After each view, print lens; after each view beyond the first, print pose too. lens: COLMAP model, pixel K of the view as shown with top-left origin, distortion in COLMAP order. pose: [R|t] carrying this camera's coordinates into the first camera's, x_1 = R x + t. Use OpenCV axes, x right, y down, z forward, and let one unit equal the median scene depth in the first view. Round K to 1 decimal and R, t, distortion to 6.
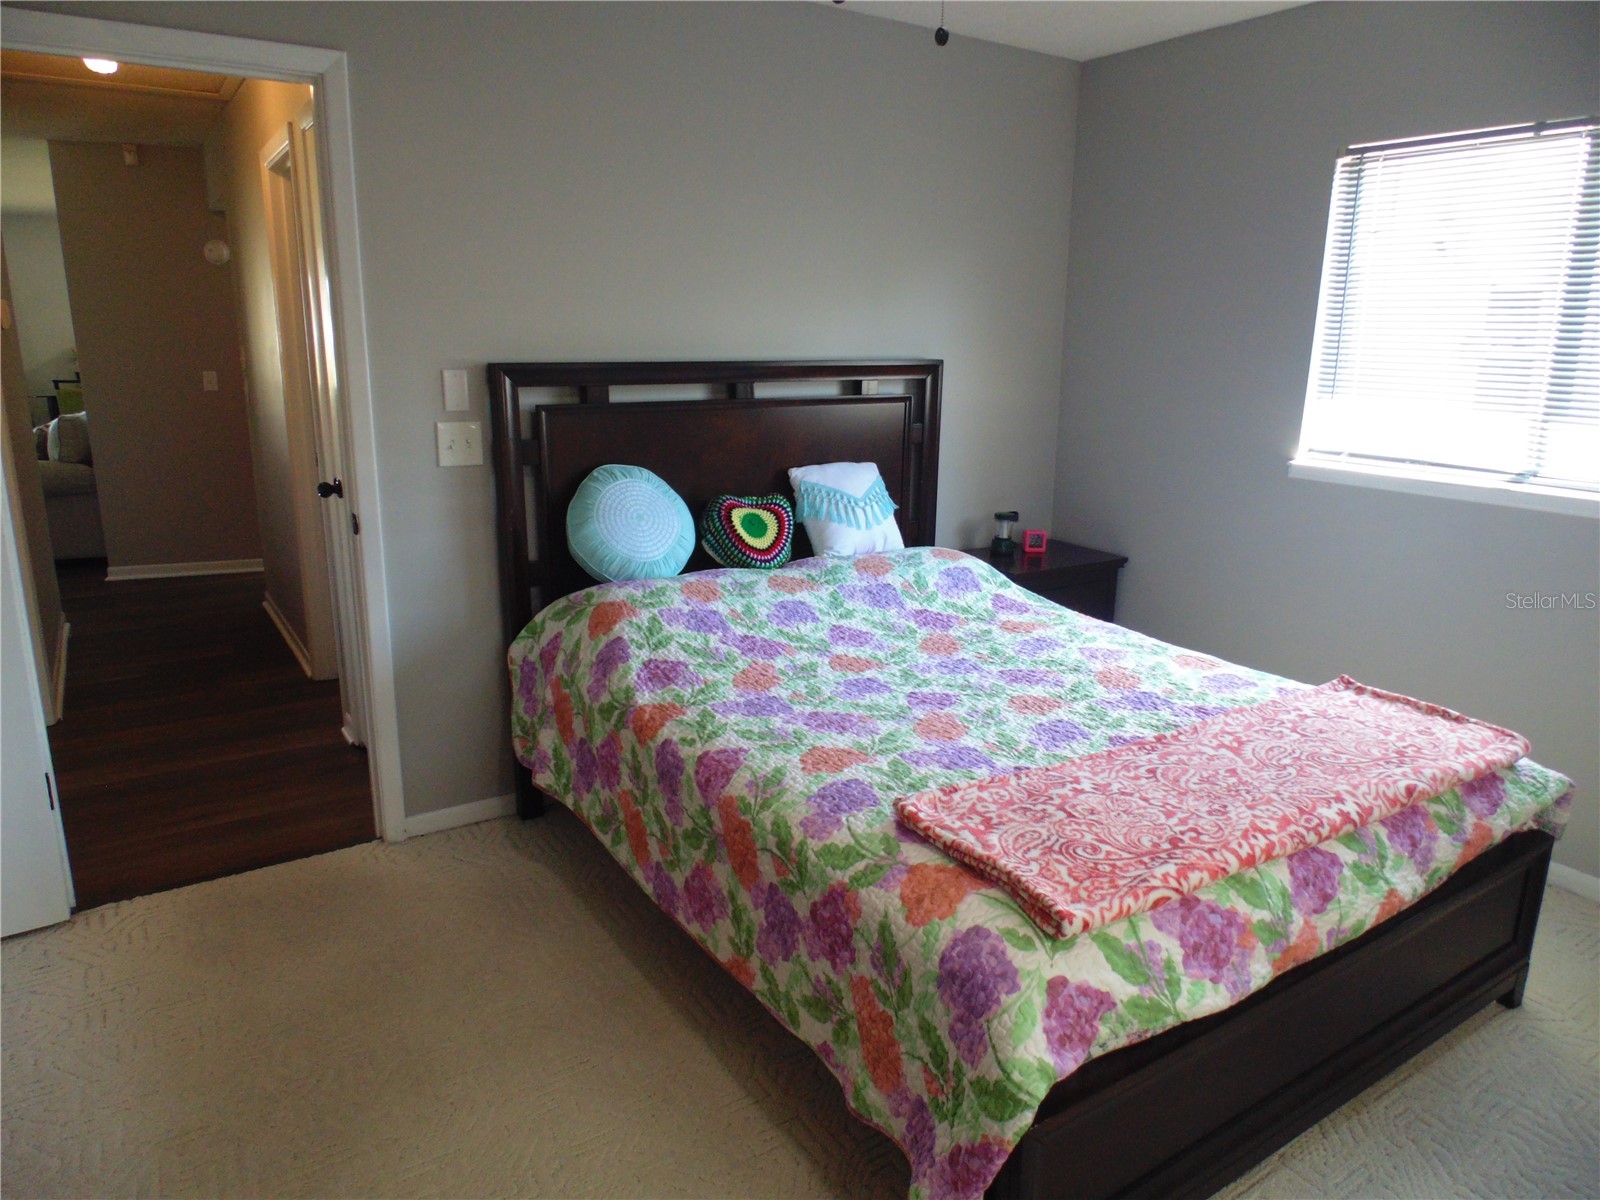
lens RADIAL K [[1064.7, 0, 808.5], [0, 1064.7, 595.5], [0, 0, 1]] dist [-0.015582, -0.002800]
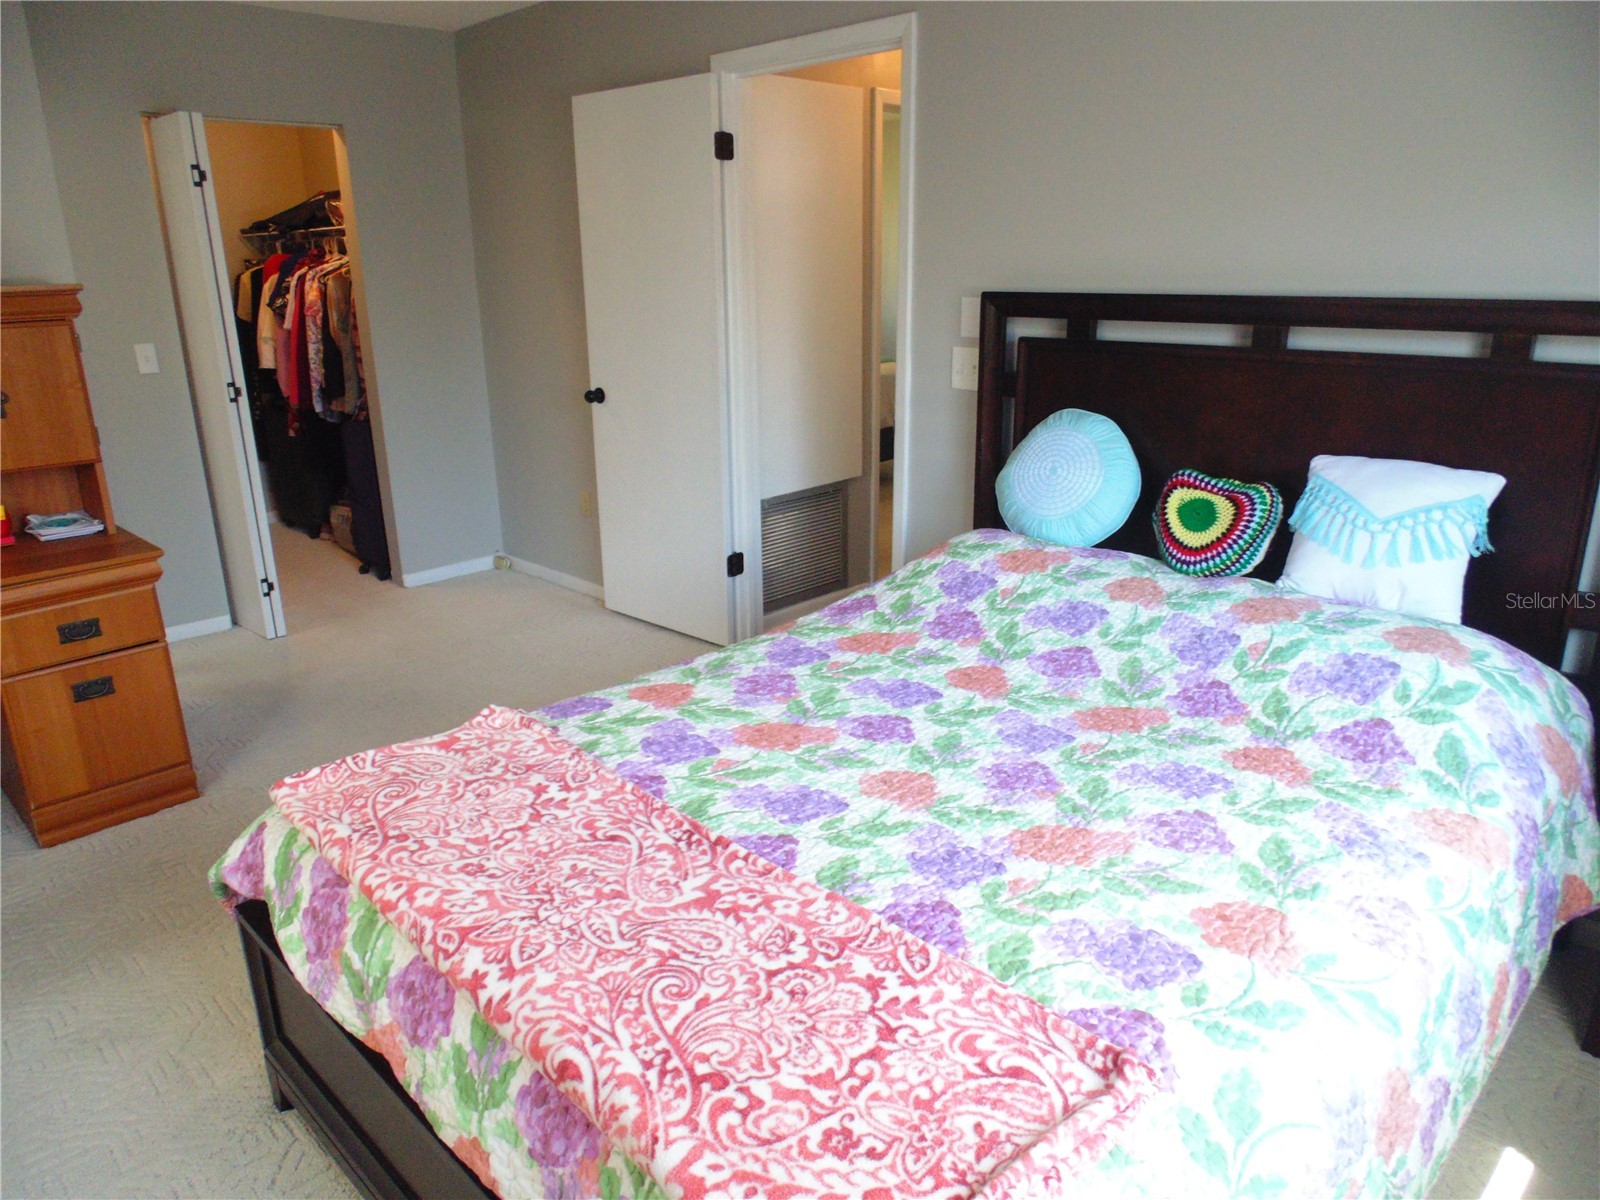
lens RADIAL K [[1064.7, 0, 805.4], [0, 1064.7, 595.4], [0, 0, 1]] dist [-0.015582, -0.002800]
pose [[0.206668, 0.282311, -0.936797, 0.864229], [-0.220001, 0.946358, 0.236657, -0.180841], [0.953356, 0.157187, 0.257691, 0.764463]]
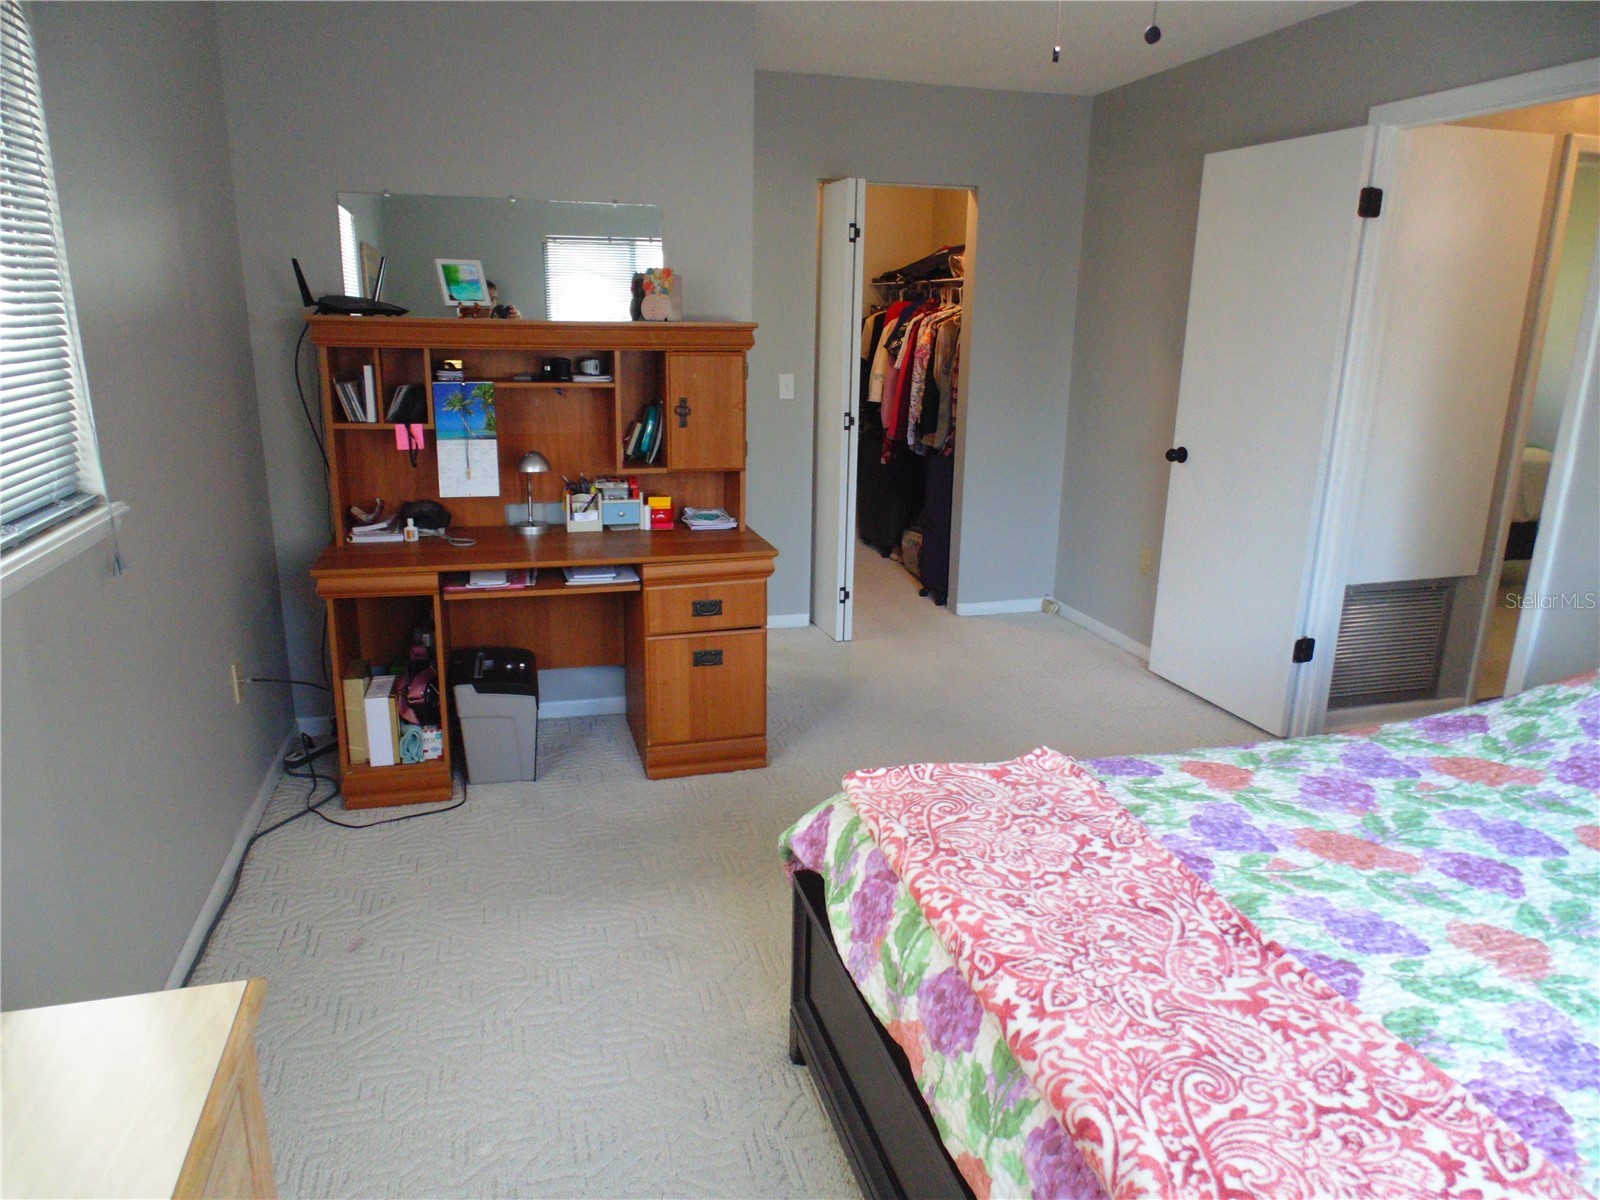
lens RADIAL K [[1064.7, 0, 803.8], [0, 1064.7, 594.3], [0, 0, 1]] dist [-0.015582, -0.002800]
pose [[-0.303237, 0.231129, -0.924460, 0.875833], [-0.247903, 0.917601, 0.310730, -0.177332], [0.920104, 0.323401, -0.220953, 0.729976]]
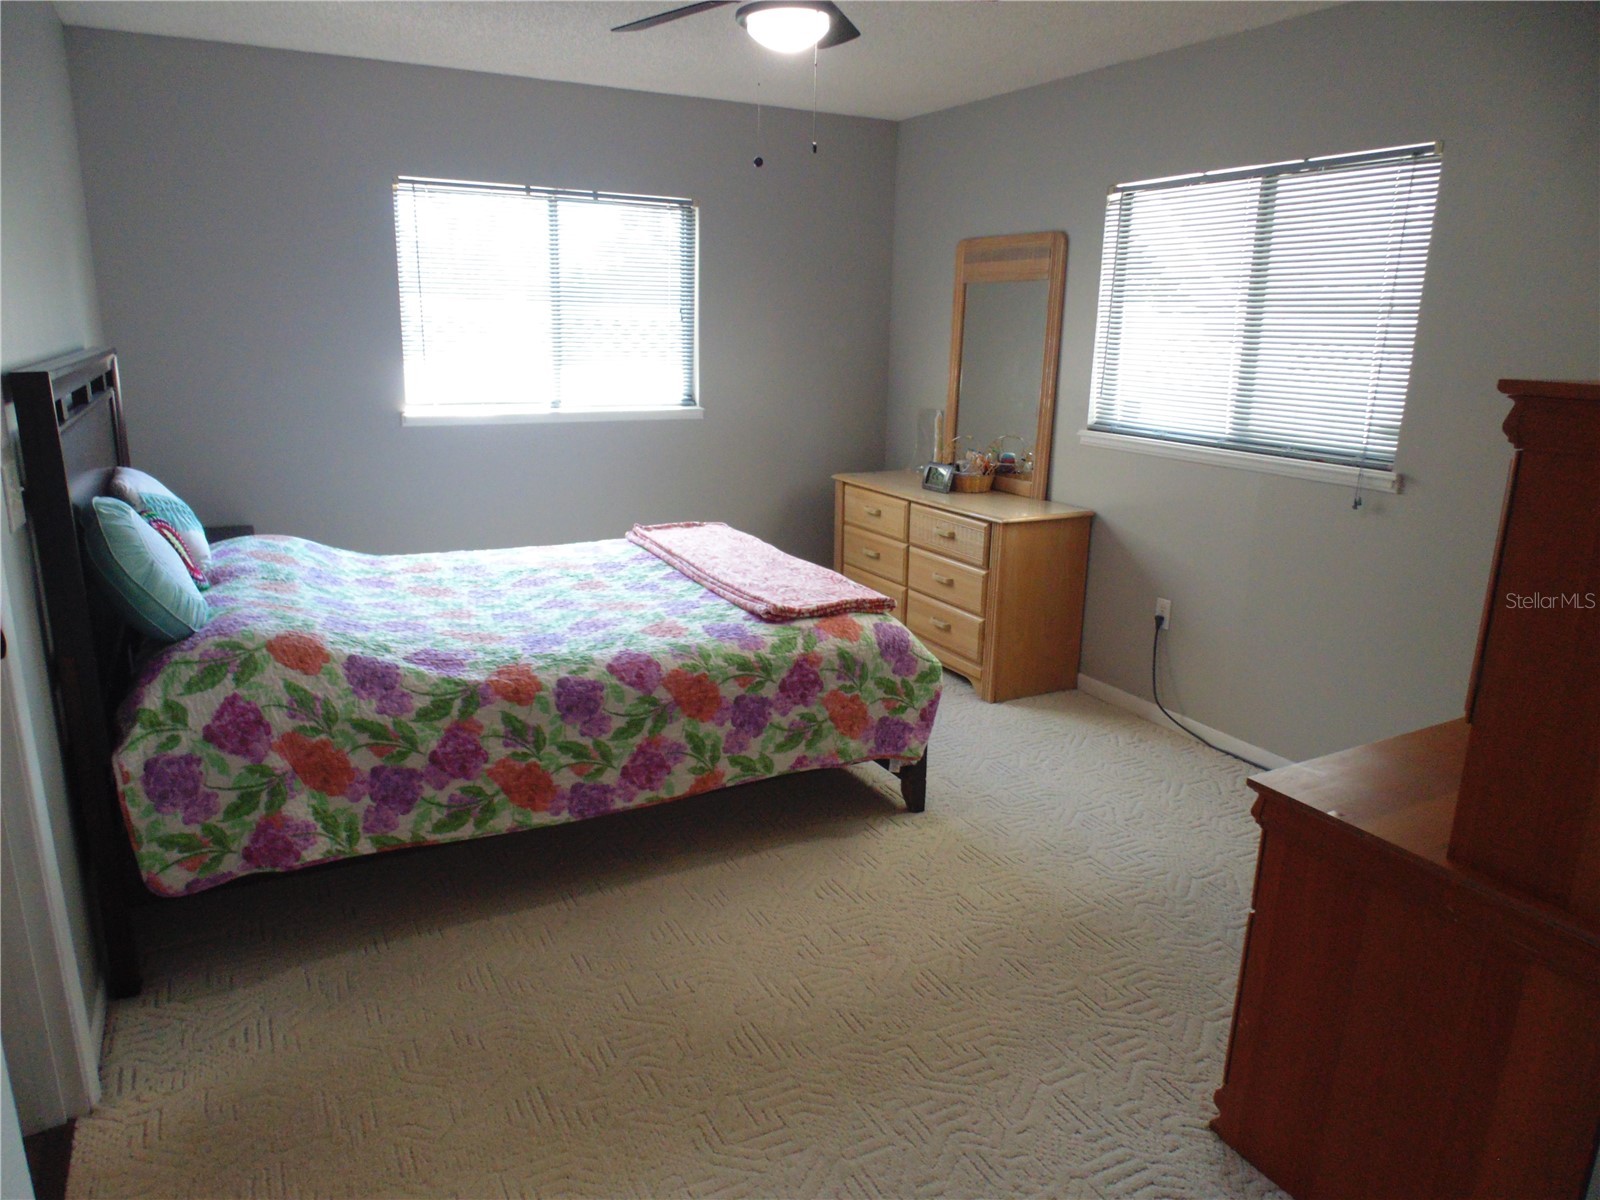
lens RADIAL K [[1064.7, 0, 805.6], [0, 1064.7, 601.6], [0, 0, 1]] dist [-0.015582, -0.002800]
pose [[0.084610, -0.263619, 0.960909, -1.178189], [0.221140, 0.945285, 0.239861, -0.161267], [-0.971565, 0.192201, 0.138277, 0.549886]]
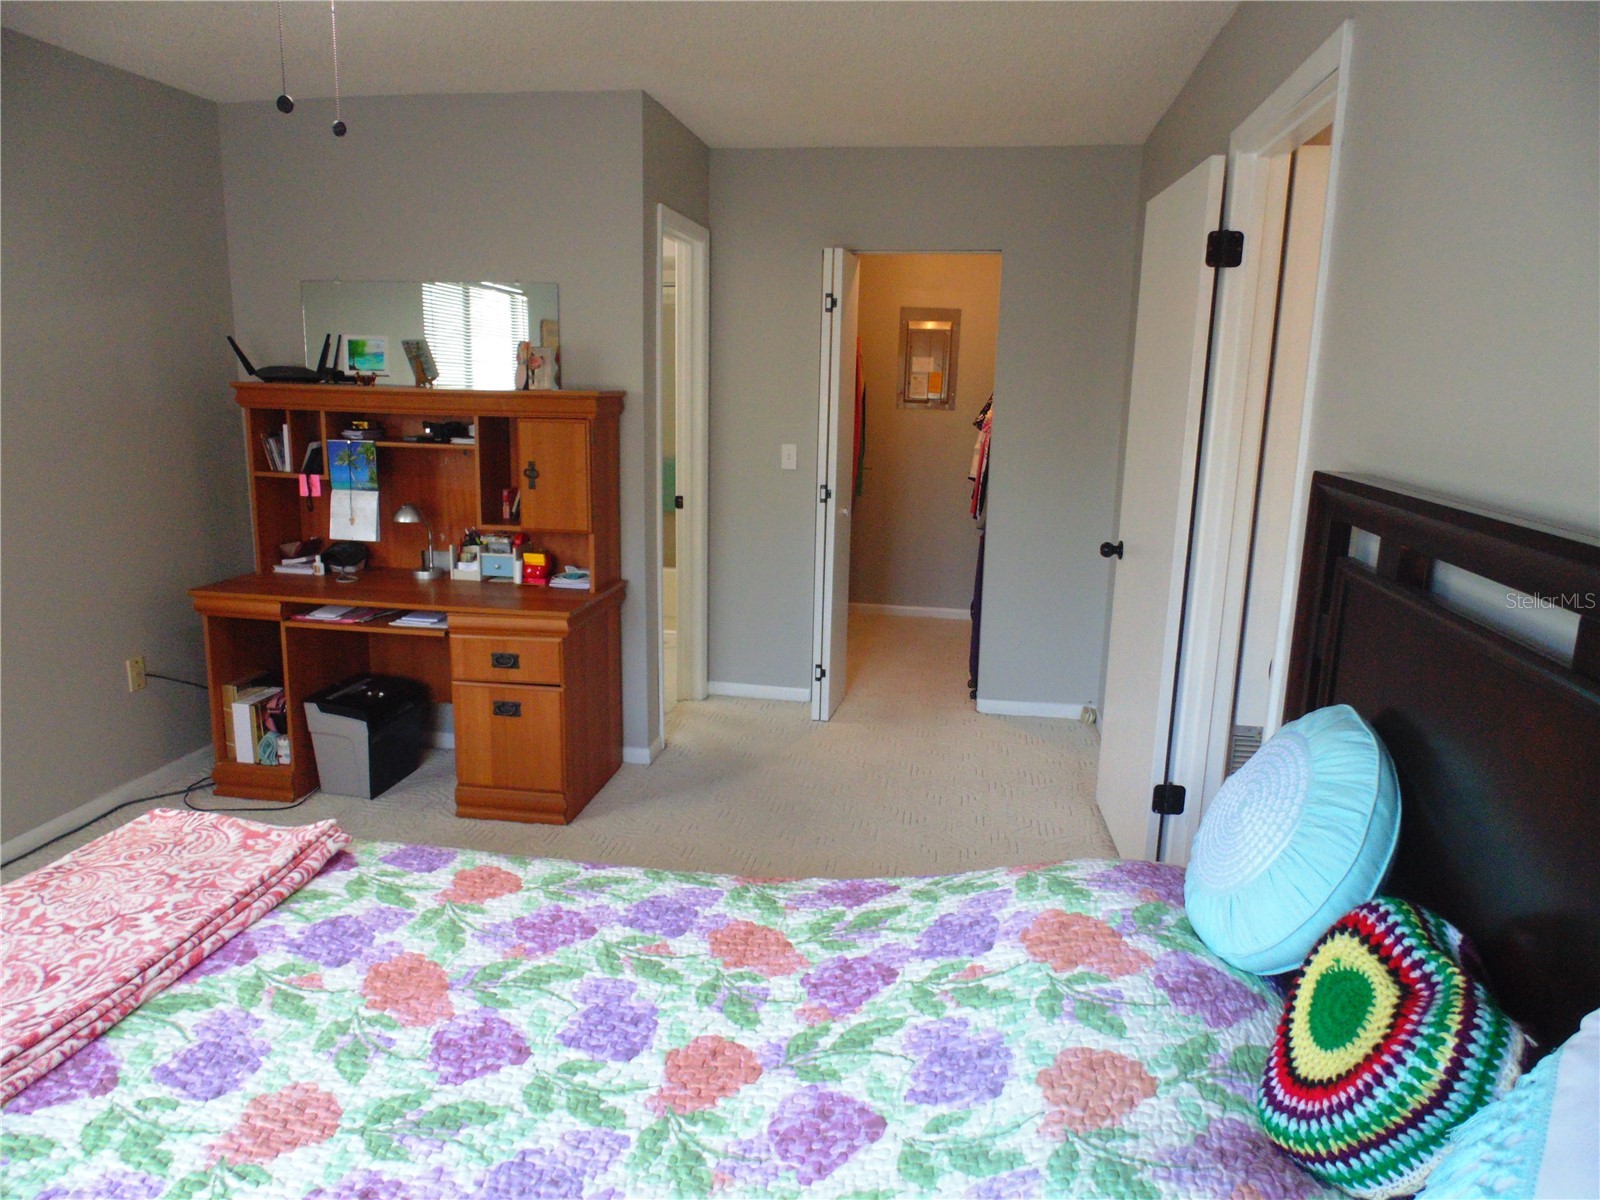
lens RADIAL K [[1064.7, 0, 811.2], [0, 1064.7, 594.8], [0, 0, 1]] dist [-0.015582, -0.002800]
pose [[-0.668564, 0.127787, -0.732593, 0.397371], [-0.204766, 0.915411, 0.346545, -0.370286], [0.714908, 0.381698, -0.585844, 1.435999]]
